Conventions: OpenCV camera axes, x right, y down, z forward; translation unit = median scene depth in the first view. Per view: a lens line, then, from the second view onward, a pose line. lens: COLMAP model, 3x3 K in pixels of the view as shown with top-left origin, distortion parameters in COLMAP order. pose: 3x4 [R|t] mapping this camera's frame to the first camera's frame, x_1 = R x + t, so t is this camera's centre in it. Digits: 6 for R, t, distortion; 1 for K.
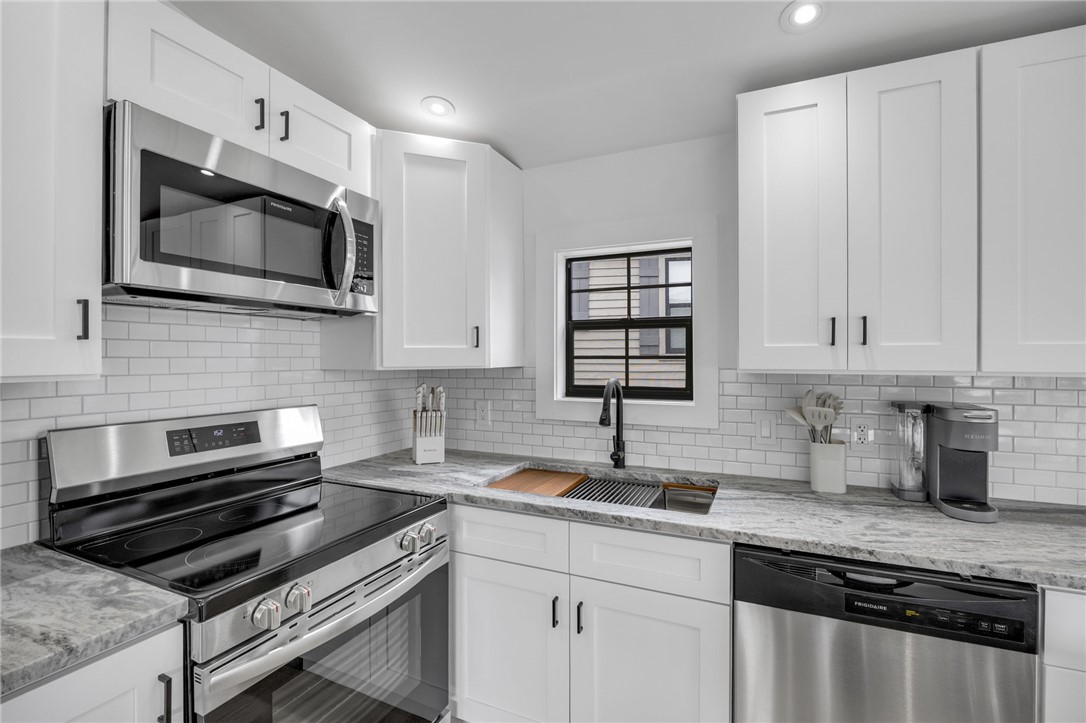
lens RADIAL K [[474.6, 0, 557.2], [0, 474.6, 355.1], [0, 0, 1]] dist [-0.013008, 0.001503]
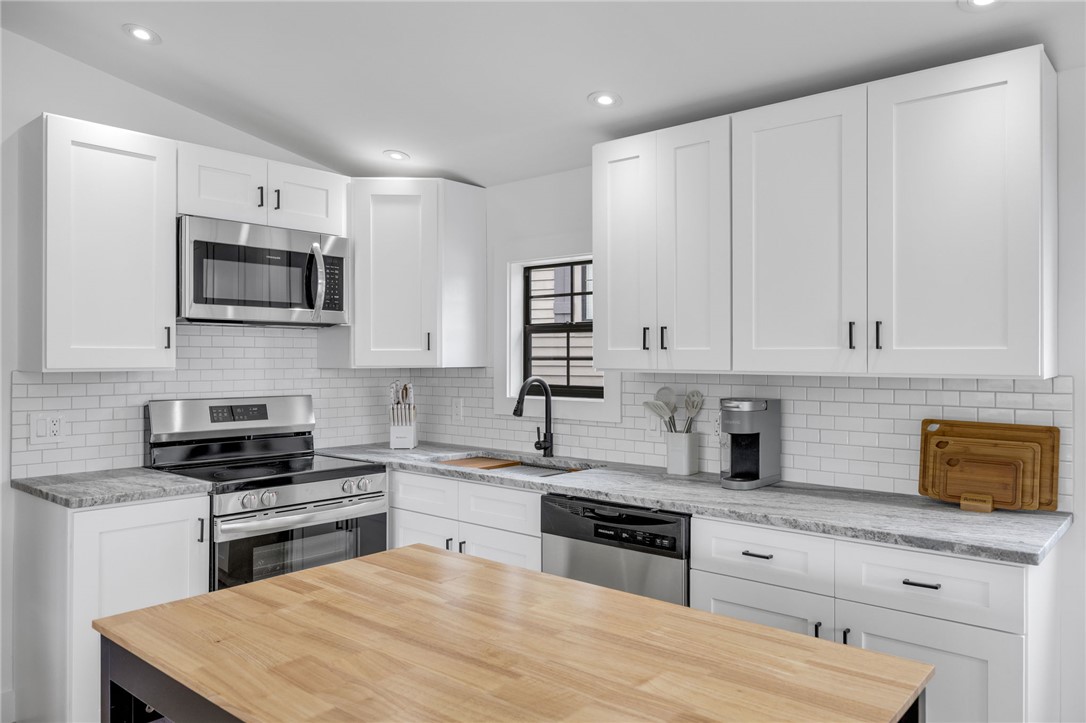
lens RADIAL K [[754.1, 0, 543.9], [0, 754.1, 351.8], [0, 0, 1]] dist [0.014613, 0.001096]
pose [[0.952679, -0.000706, -0.303976, 0.874331], [-0.000380, 0.999994, -0.003514, -0.007172], [0.303976, 0.003463, 0.952673, -0.928956]]
